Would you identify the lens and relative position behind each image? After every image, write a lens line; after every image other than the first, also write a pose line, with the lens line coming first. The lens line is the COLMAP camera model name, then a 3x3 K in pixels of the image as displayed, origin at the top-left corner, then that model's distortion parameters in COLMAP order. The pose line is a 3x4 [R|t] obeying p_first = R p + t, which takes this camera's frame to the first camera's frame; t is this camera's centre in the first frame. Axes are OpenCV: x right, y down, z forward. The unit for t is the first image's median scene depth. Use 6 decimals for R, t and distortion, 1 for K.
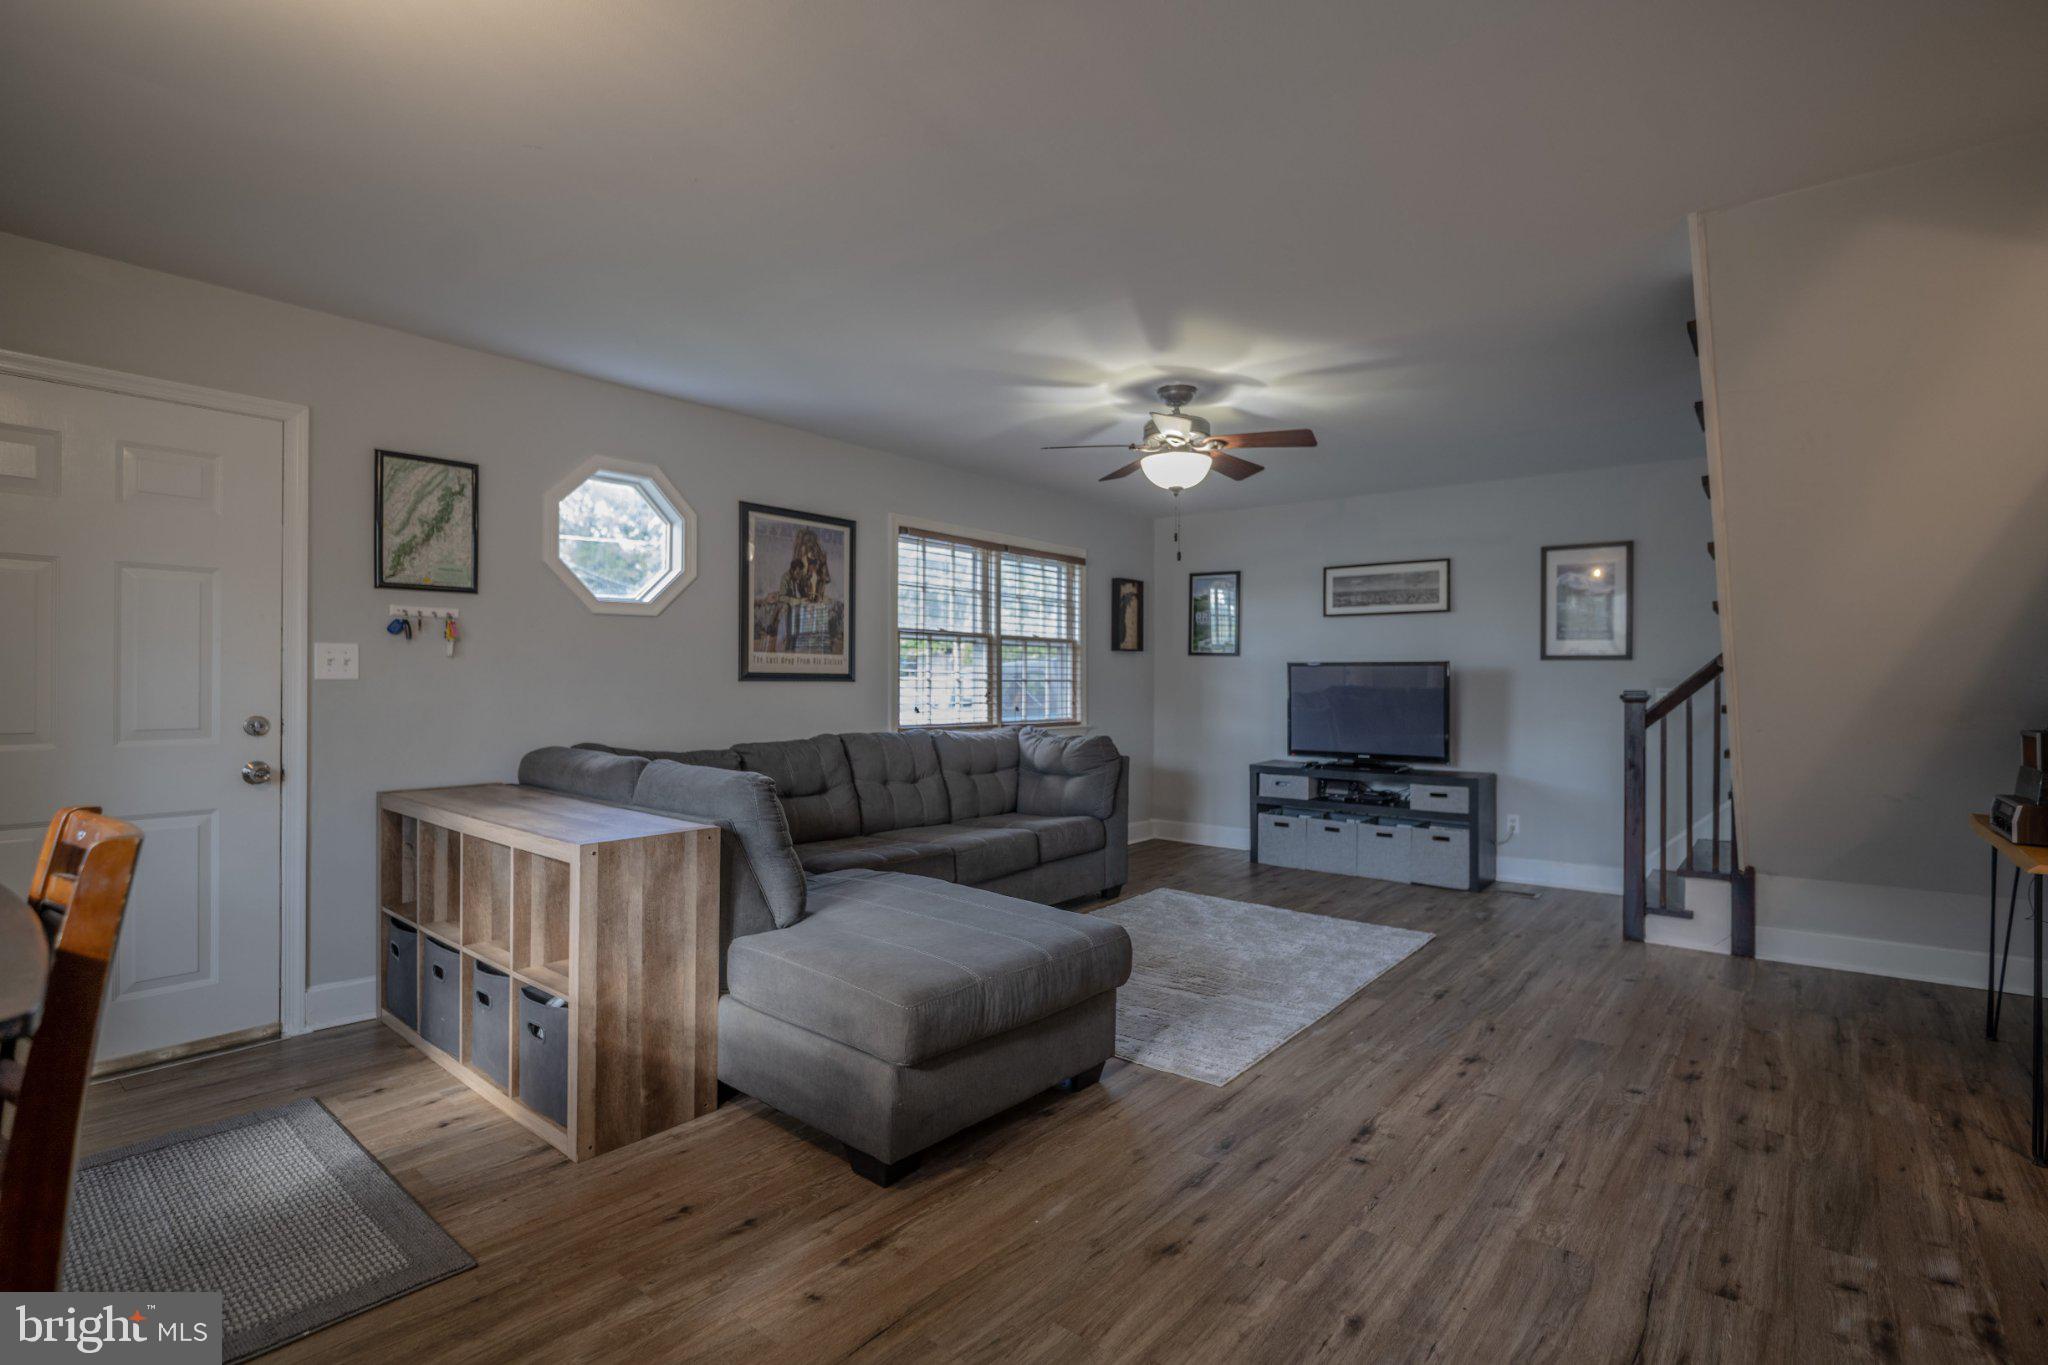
lens RADIAL K [[949.7, 0, 1035.8], [0, 949.7, 681.3], [0, 0, 1]] dist [-0.008043, -0.001335]
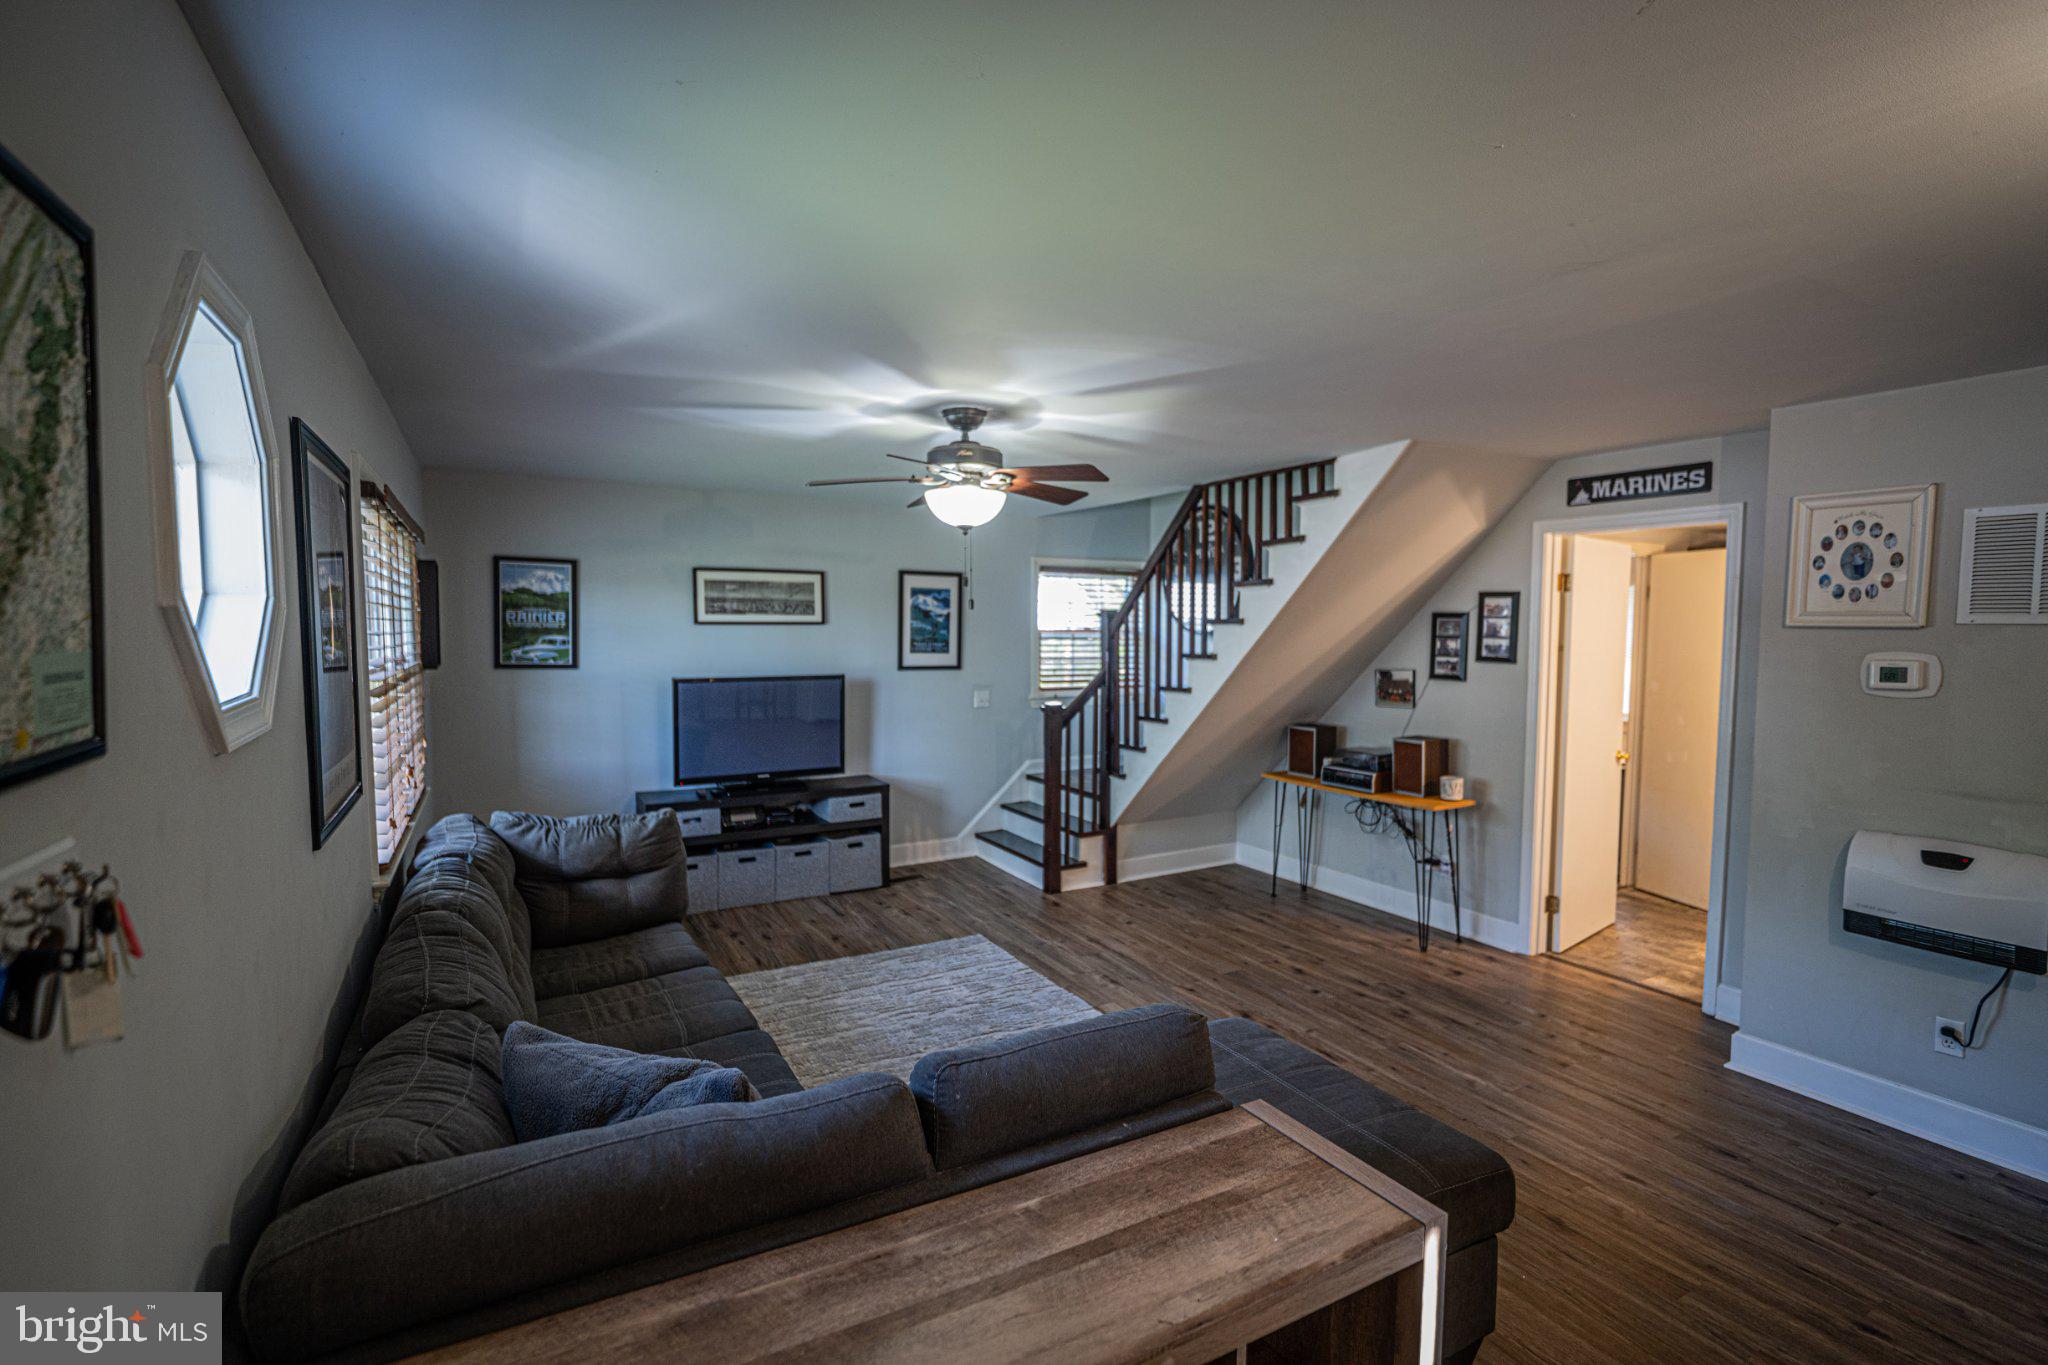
lens RADIAL K [[949.7, 0, 1034.0], [0, 949.7, 696.1], [0, 0, 1]] dist [-0.008043, -0.001335]
pose [[0.367008, -0.072346, 0.927400, -0.760833], [-0.003635, 0.996852, 0.079203, -0.135614], [-0.930211, -0.032439, 0.365590, 0.717688]]
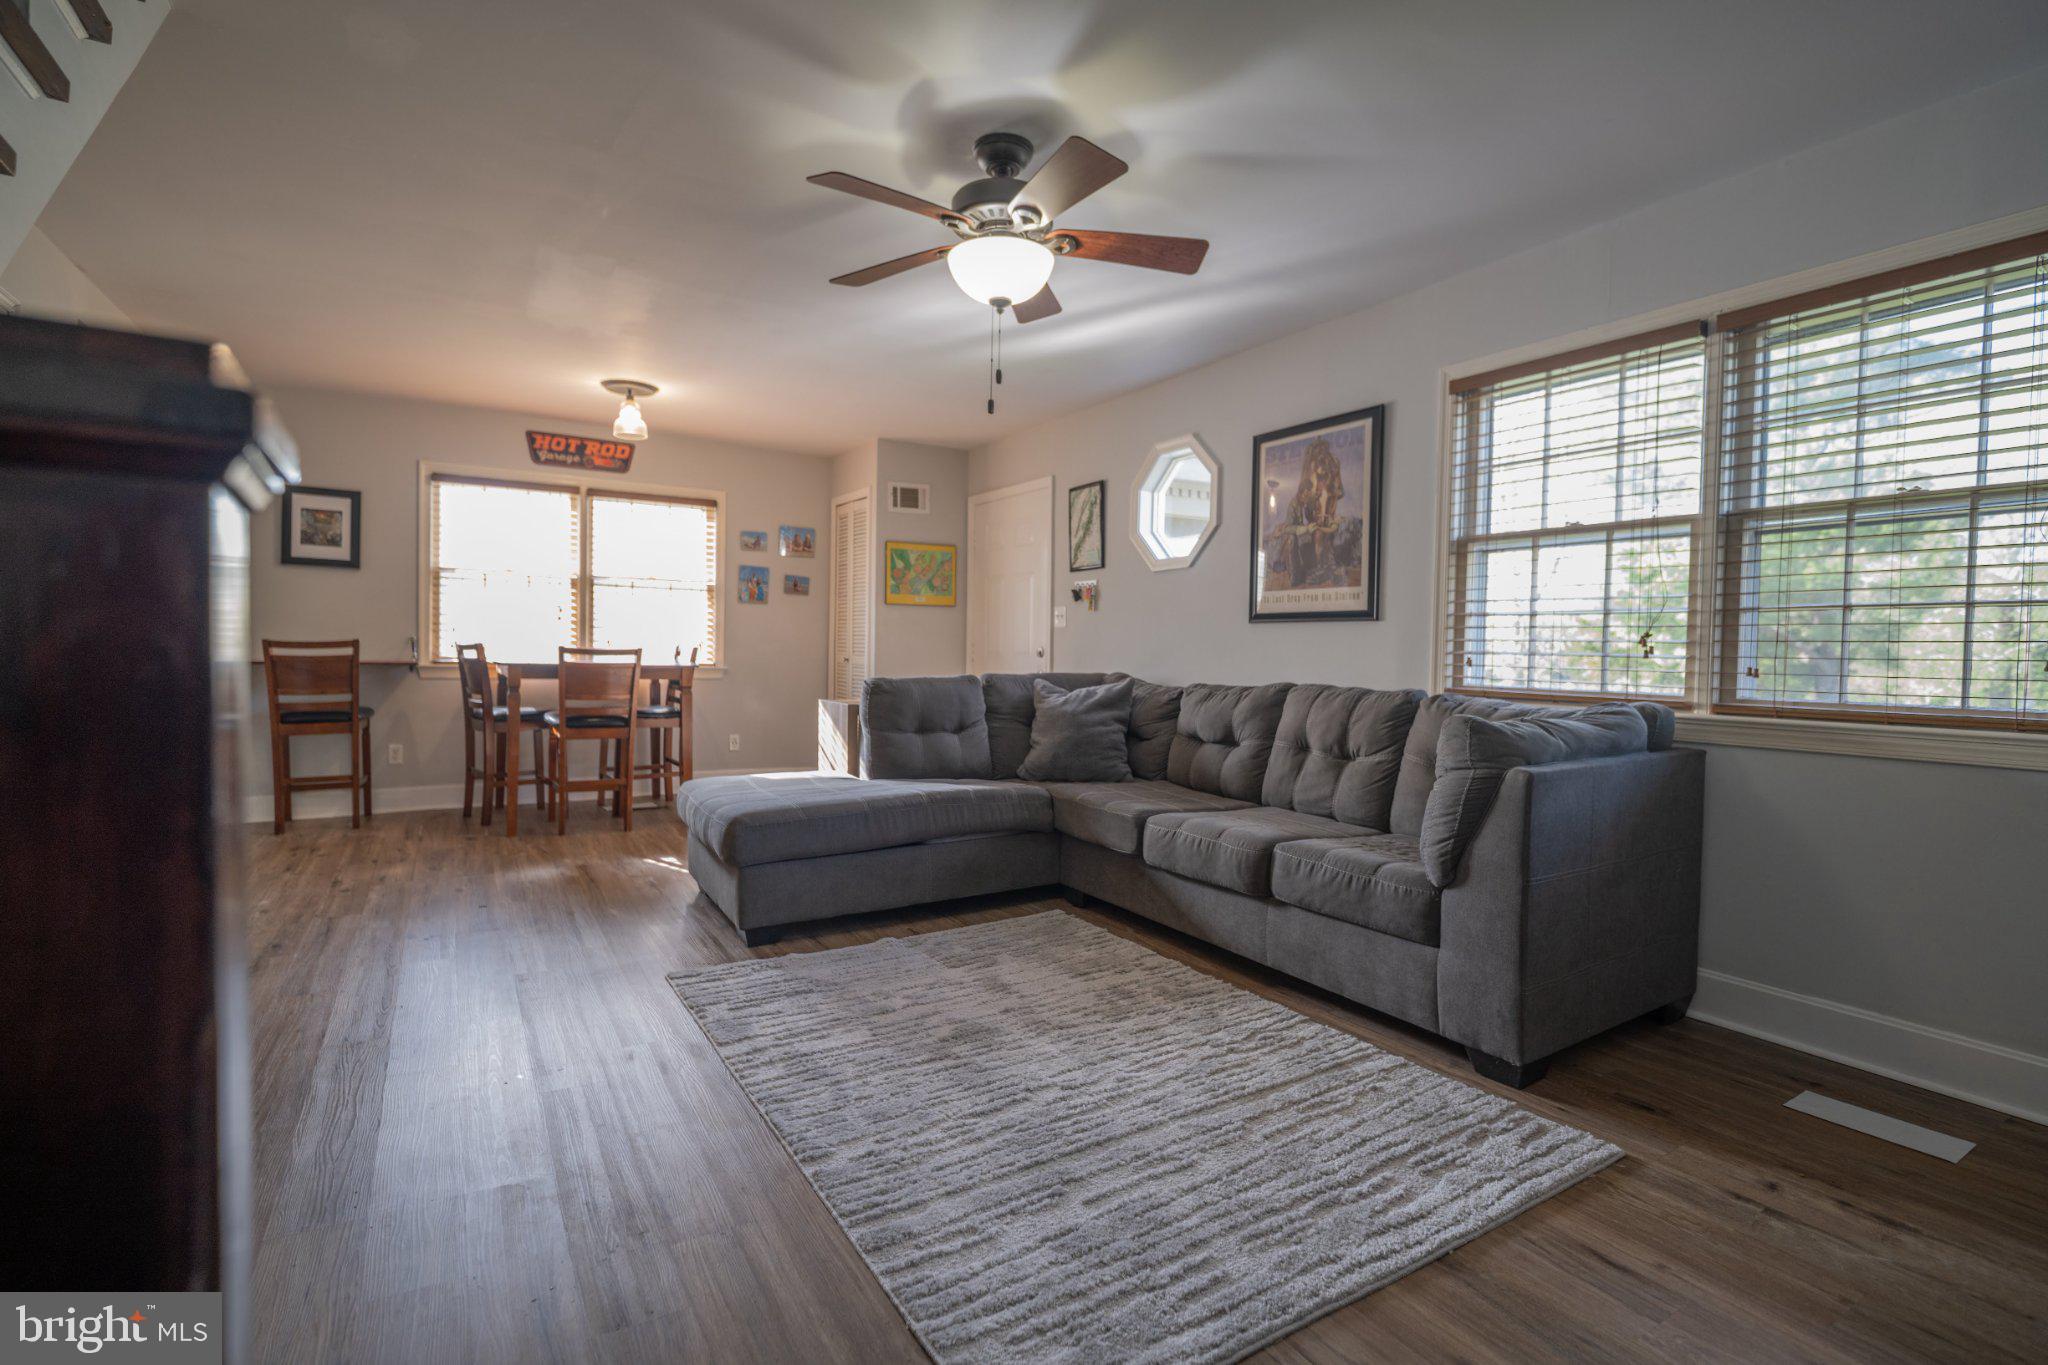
lens RADIAL K [[949.7, 0, 1022.4], [0, 949.7, 674.4], [0, 0, 1]] dist [-0.008043, -0.001335]
pose [[-0.330805, 0.013466, -0.943603, 0.892409], [-0.017824, 0.999631, 0.020514, 0.047804], [0.943531, 0.023605, -0.330443, 1.442984]]
